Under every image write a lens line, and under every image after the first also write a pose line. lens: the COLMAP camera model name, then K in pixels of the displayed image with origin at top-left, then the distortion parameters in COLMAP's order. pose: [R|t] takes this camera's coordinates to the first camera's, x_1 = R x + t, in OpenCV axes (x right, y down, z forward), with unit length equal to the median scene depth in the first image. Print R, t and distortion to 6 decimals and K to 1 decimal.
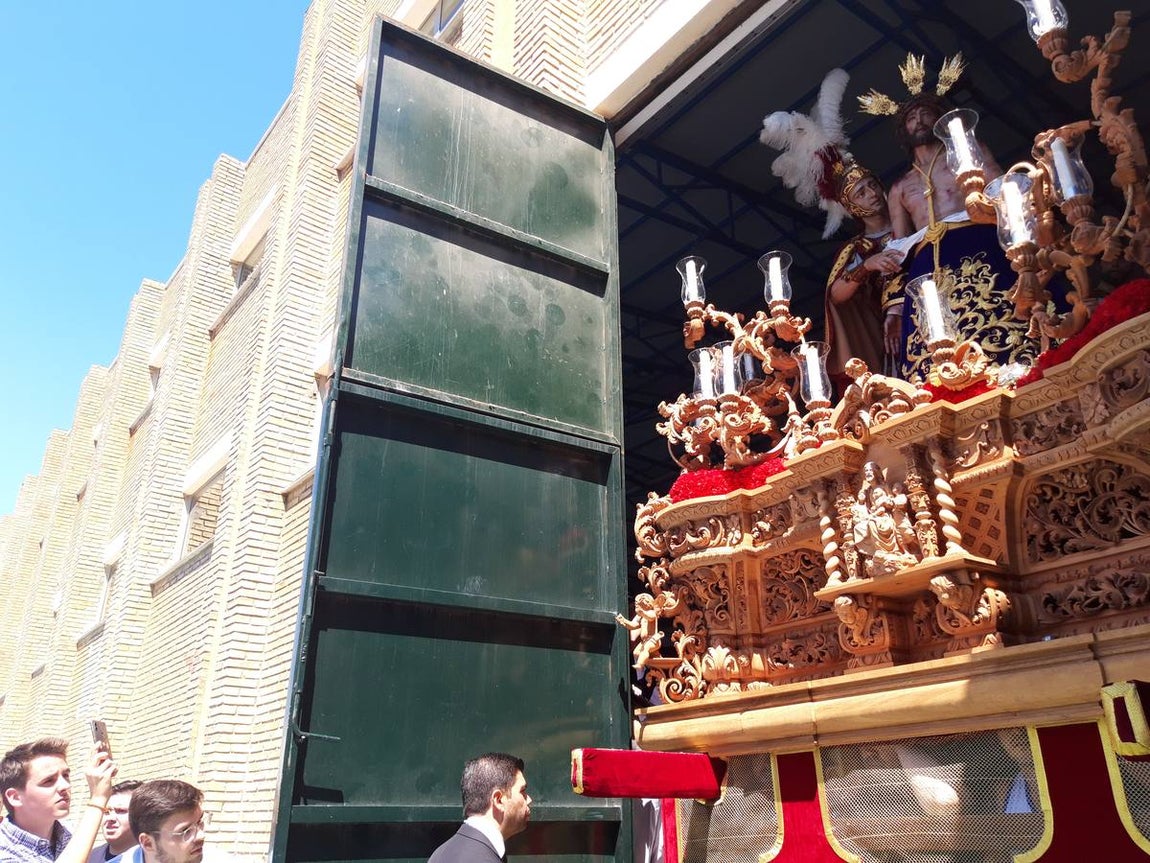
lens RADIAL K [[926.1, 0, 598.8], [0, 926.1, 434.2], [0, 0, 1]] dist [0.053475, -0.098434]
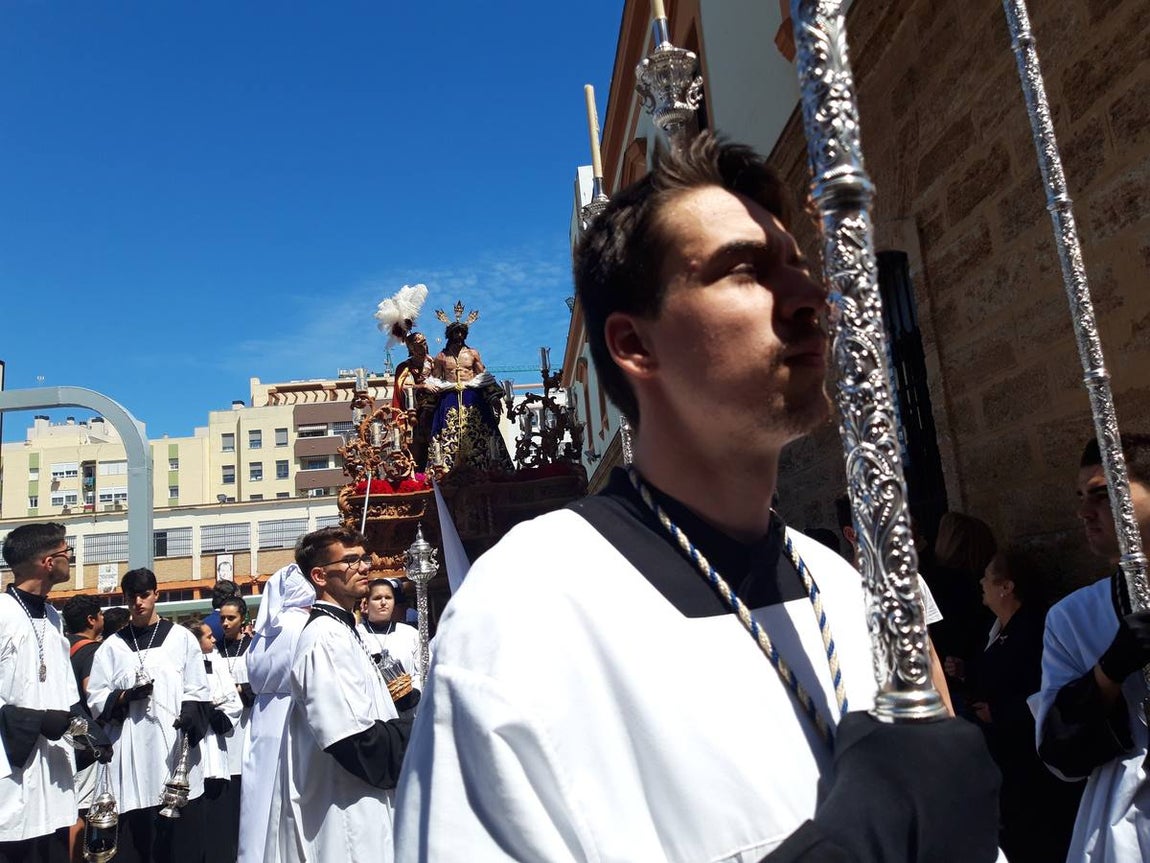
lens RADIAL K [[926.1, 0, 597.7], [0, 926.1, 402.2], [0, 0, 1]] dist [0.053475, -0.098434]
pose [[0.534181, 0.131421, 0.835092, -1.586703], [-0.248510, 0.968607, 0.006531, -0.307358], [-0.808018, -0.211017, 0.550071, -0.688788]]
